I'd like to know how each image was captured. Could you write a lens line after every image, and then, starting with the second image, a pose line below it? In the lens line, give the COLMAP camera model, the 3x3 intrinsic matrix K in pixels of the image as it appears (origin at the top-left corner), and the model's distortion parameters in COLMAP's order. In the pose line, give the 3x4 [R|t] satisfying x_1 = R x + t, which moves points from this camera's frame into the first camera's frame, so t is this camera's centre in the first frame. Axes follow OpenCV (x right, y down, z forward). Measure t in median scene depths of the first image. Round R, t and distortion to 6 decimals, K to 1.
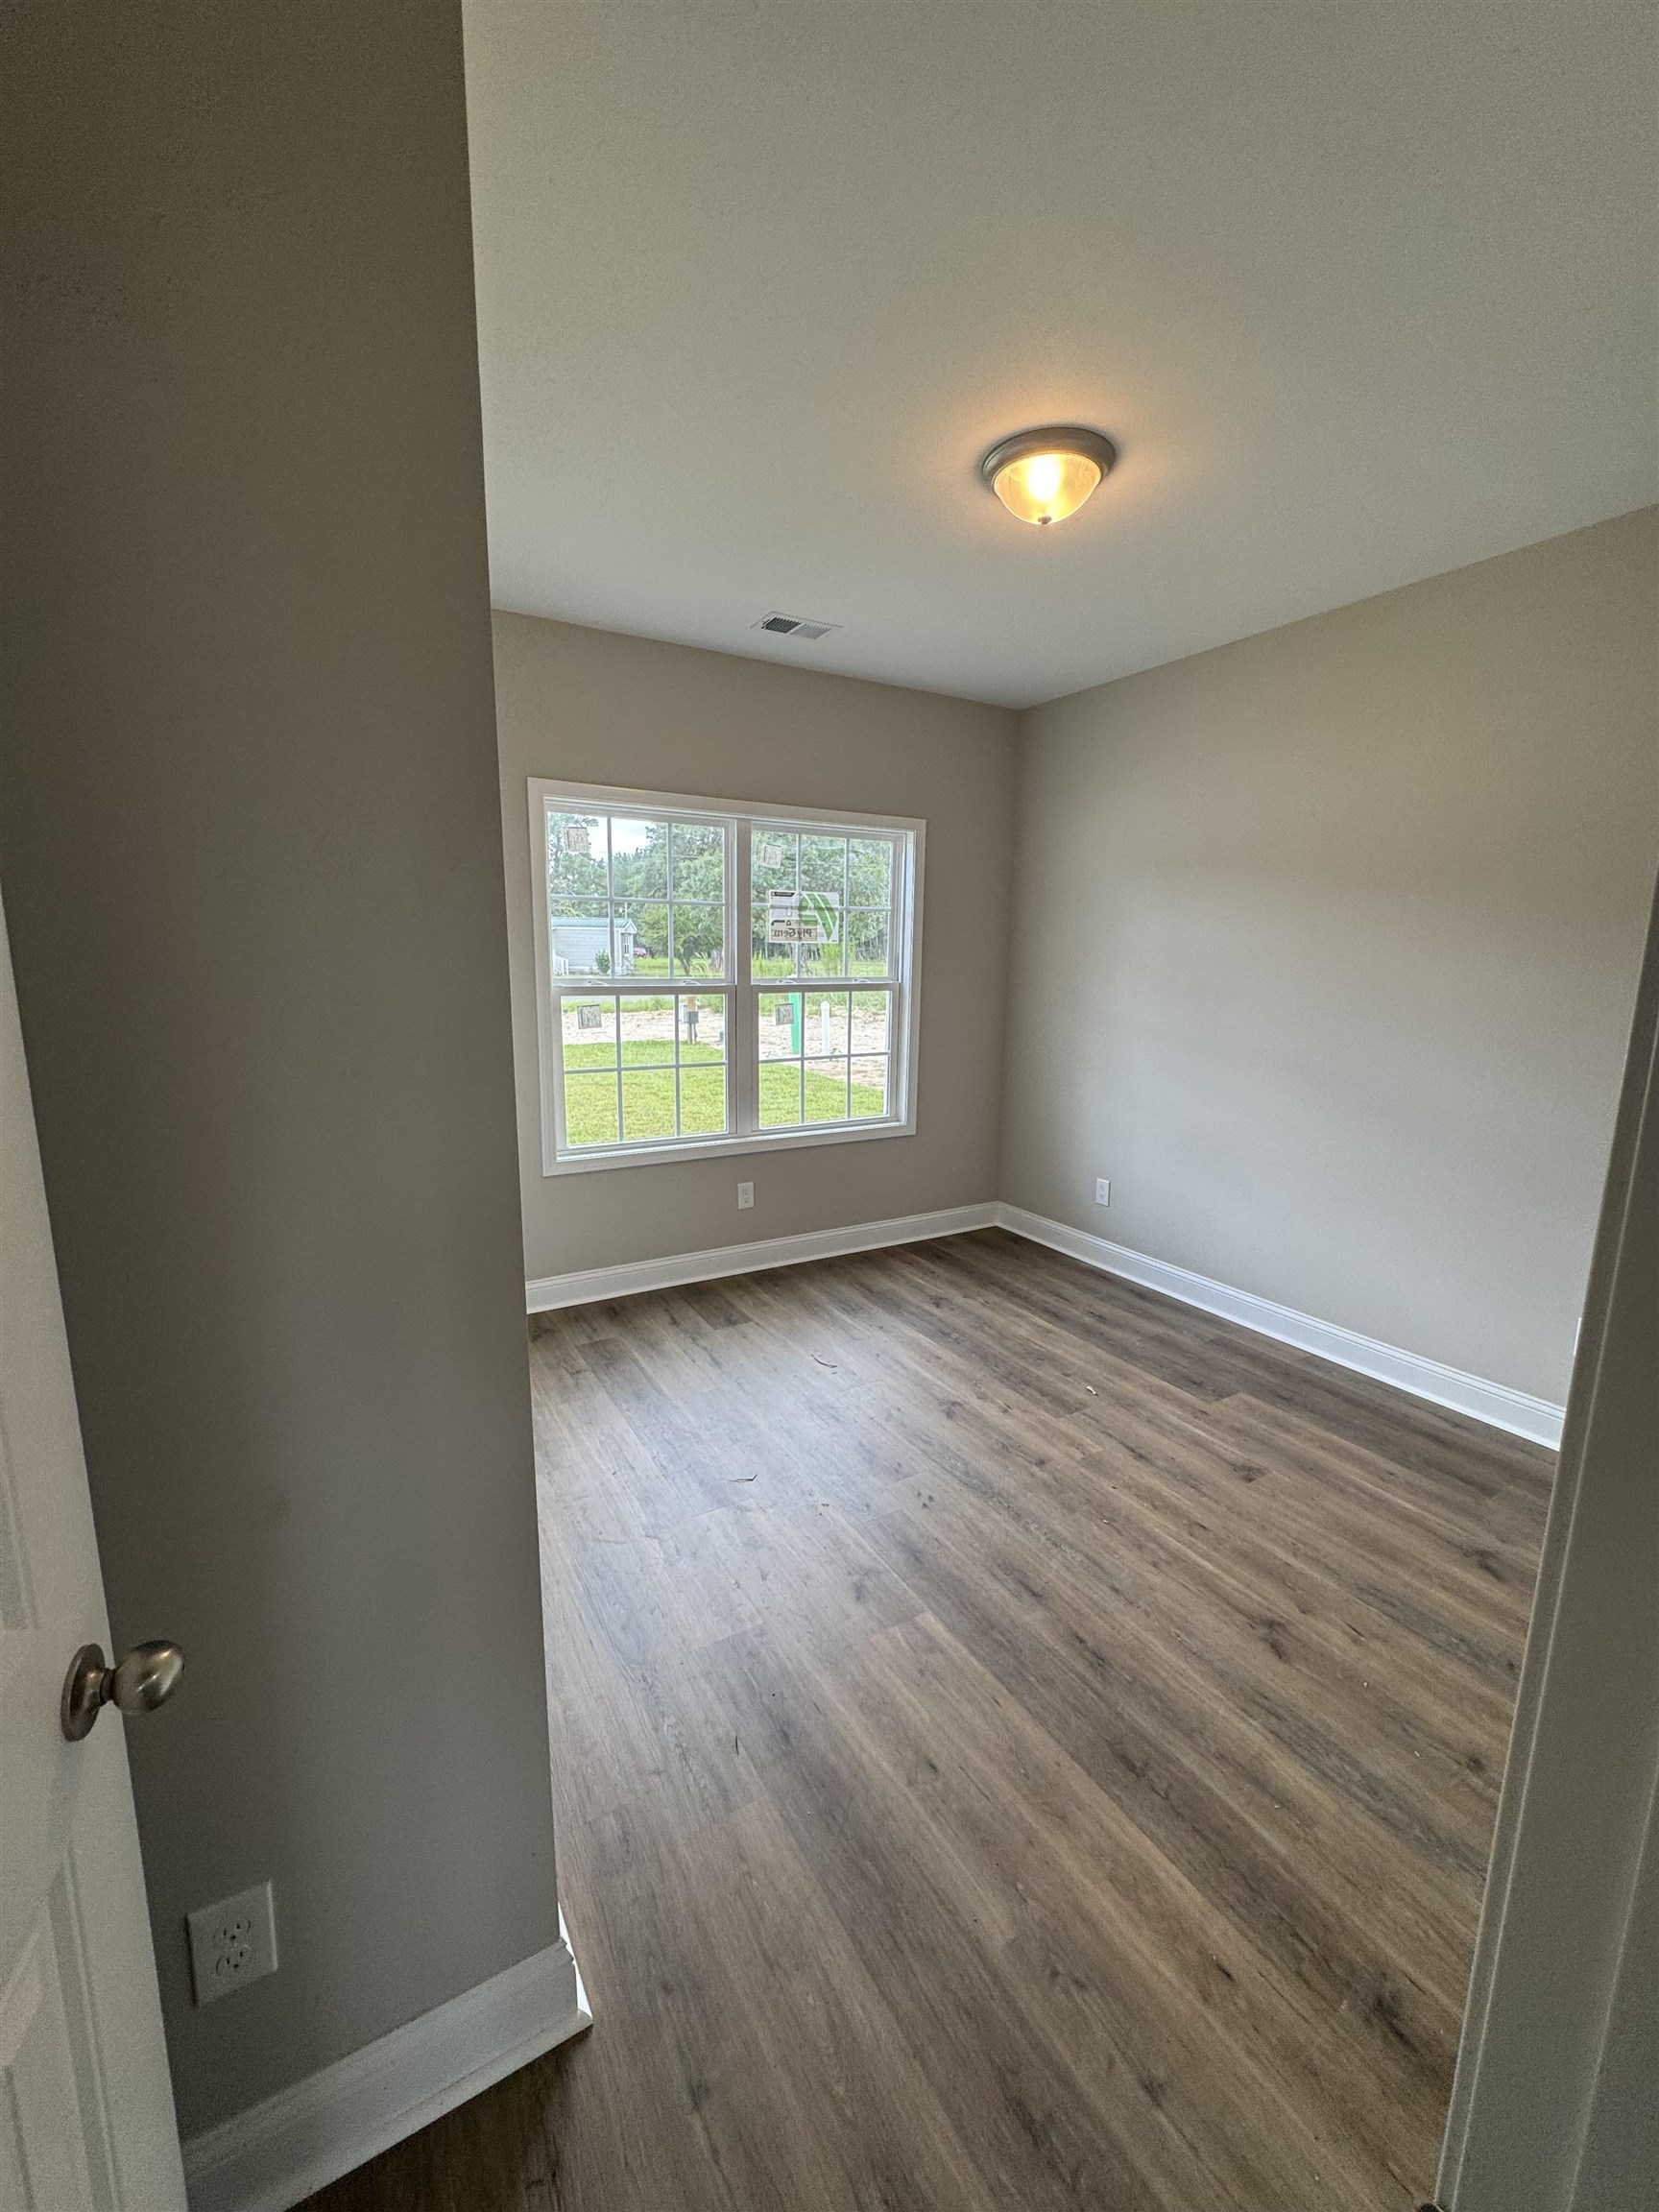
lens RADIAL K [[888.1, 0, 829.5], [0, 888.1, 1106.0], [0, 0, 1]] dist [-0.000198, 0.000007]
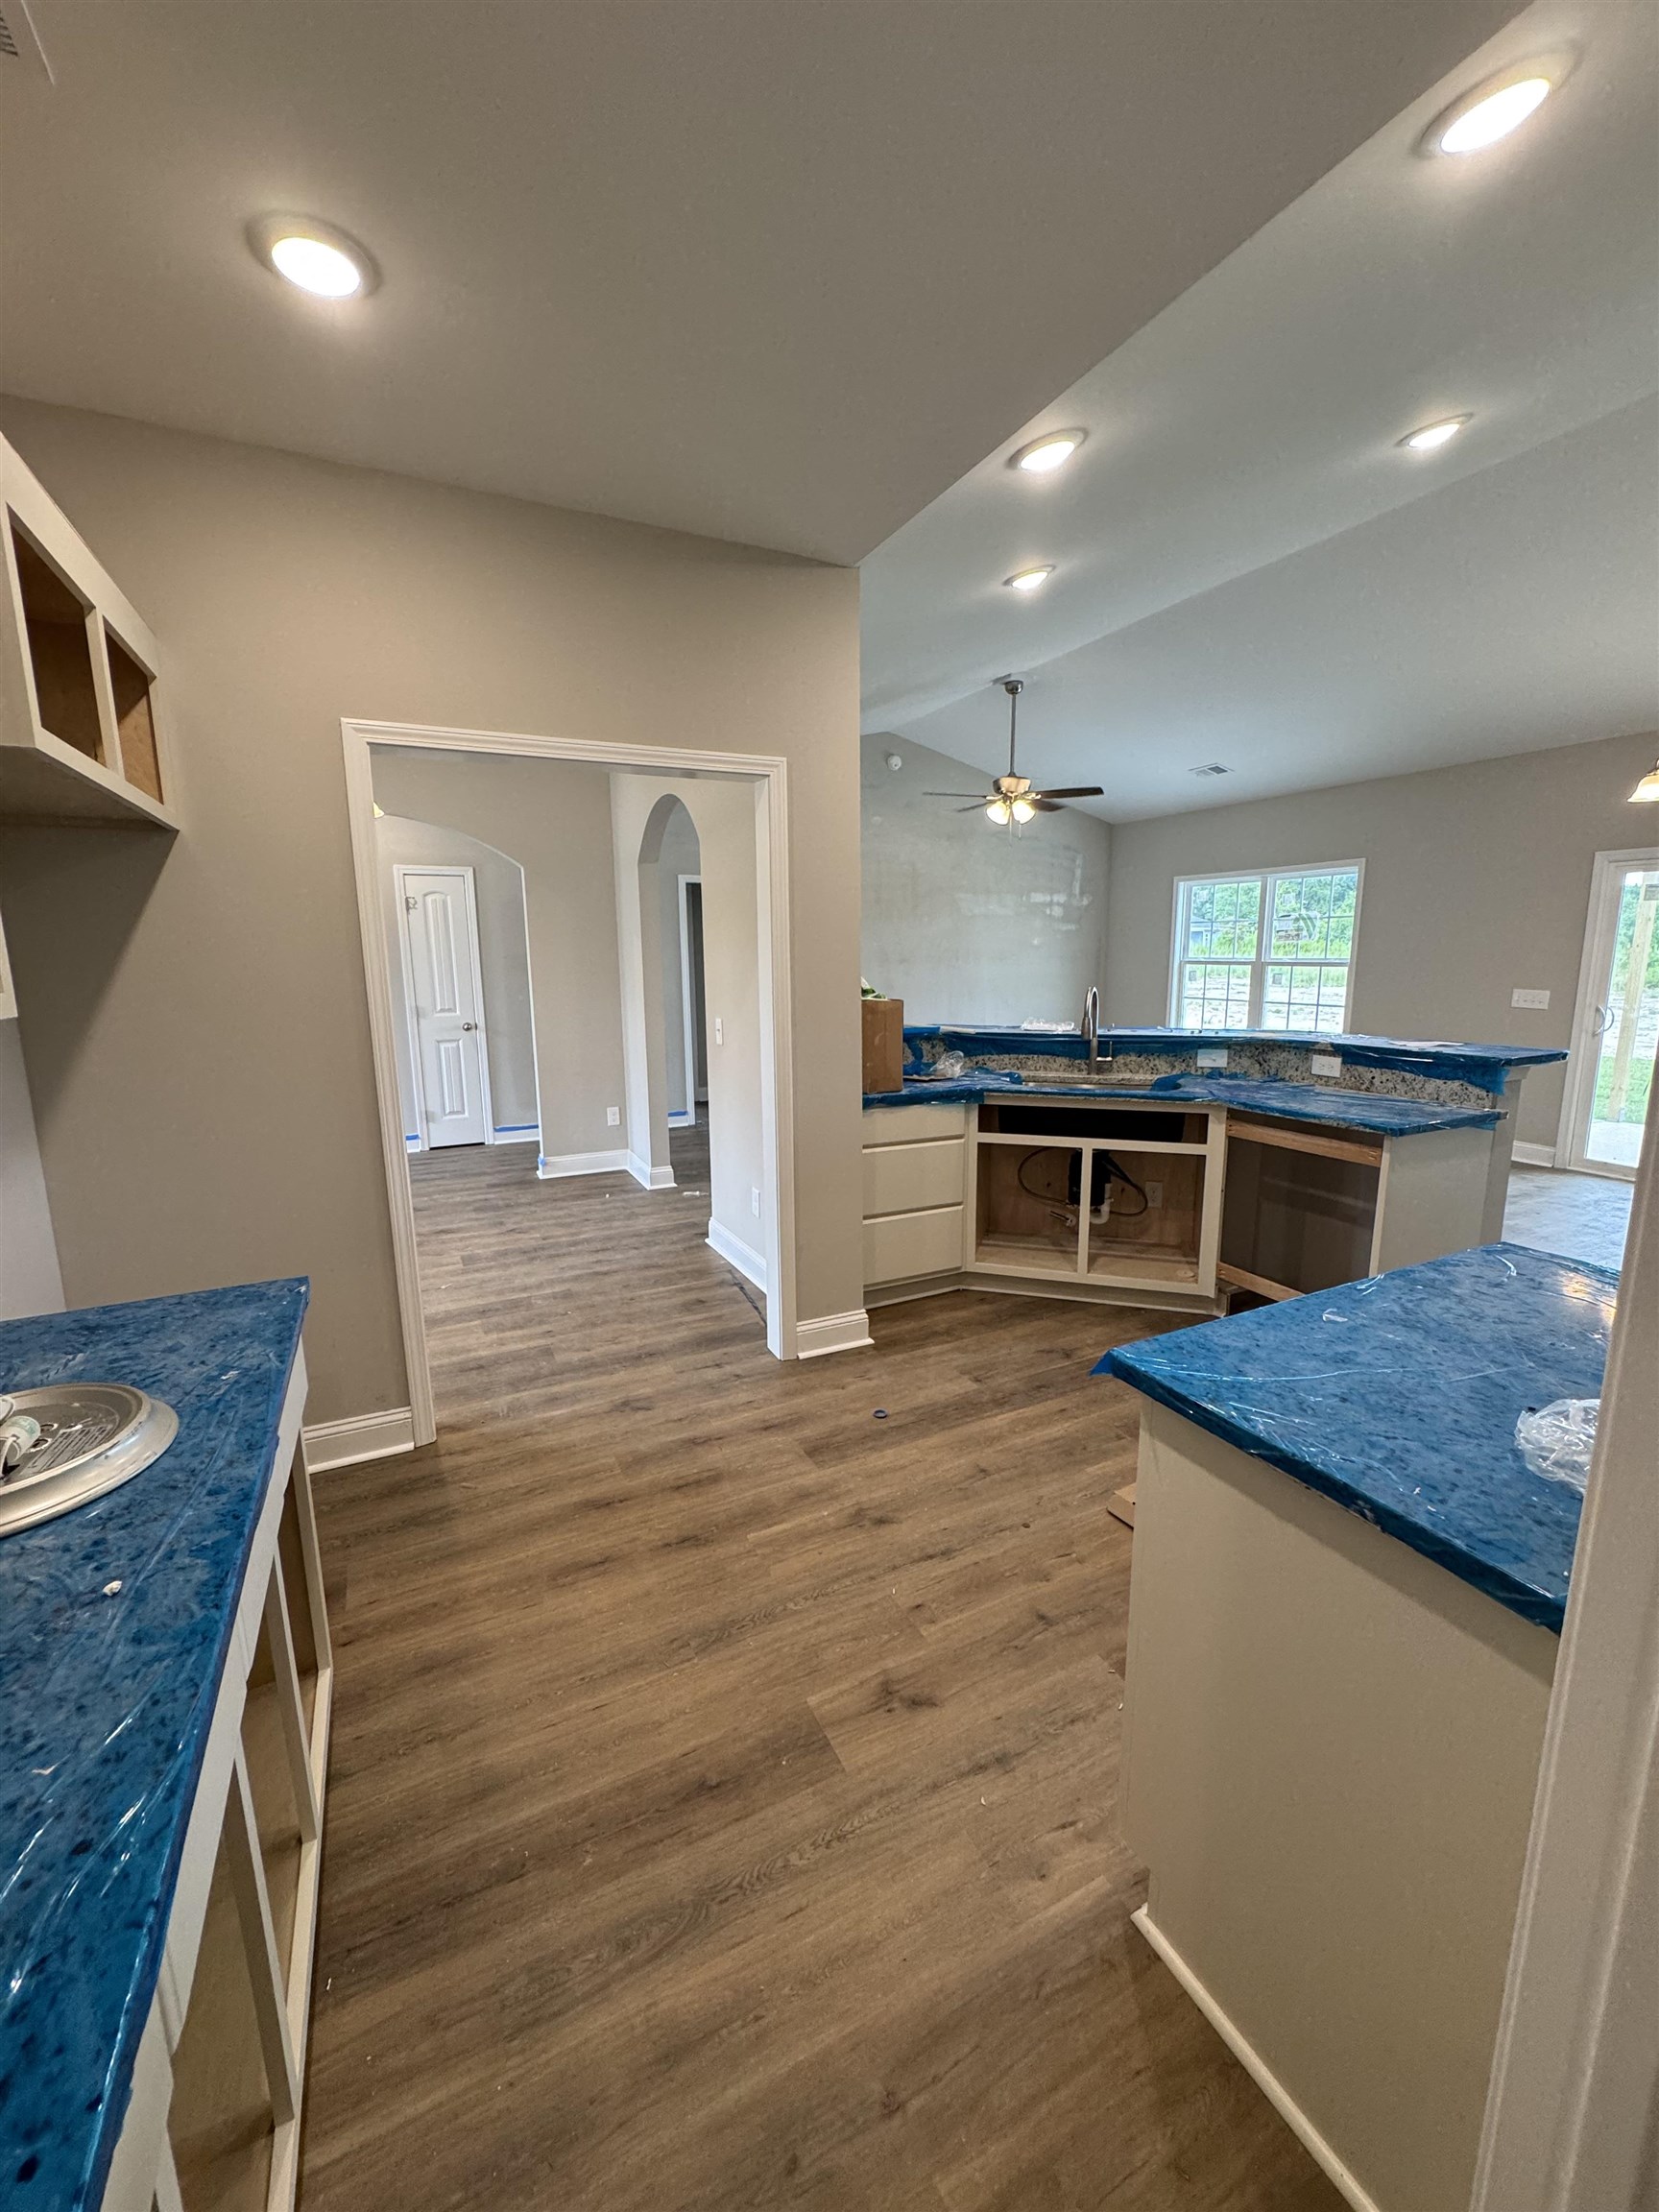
lens RADIAL K [[888.1, 0, 829.5], [0, 888.1, 1106.0], [0, 0, 1]] dist [-0.000198, 0.000007]
pose [[-0.077263, 0.168186, -0.982723, 1.929628], [-0.160726, 0.970676, 0.178761, -0.025235], [0.983970, 0.171761, -0.047966, 0.229587]]
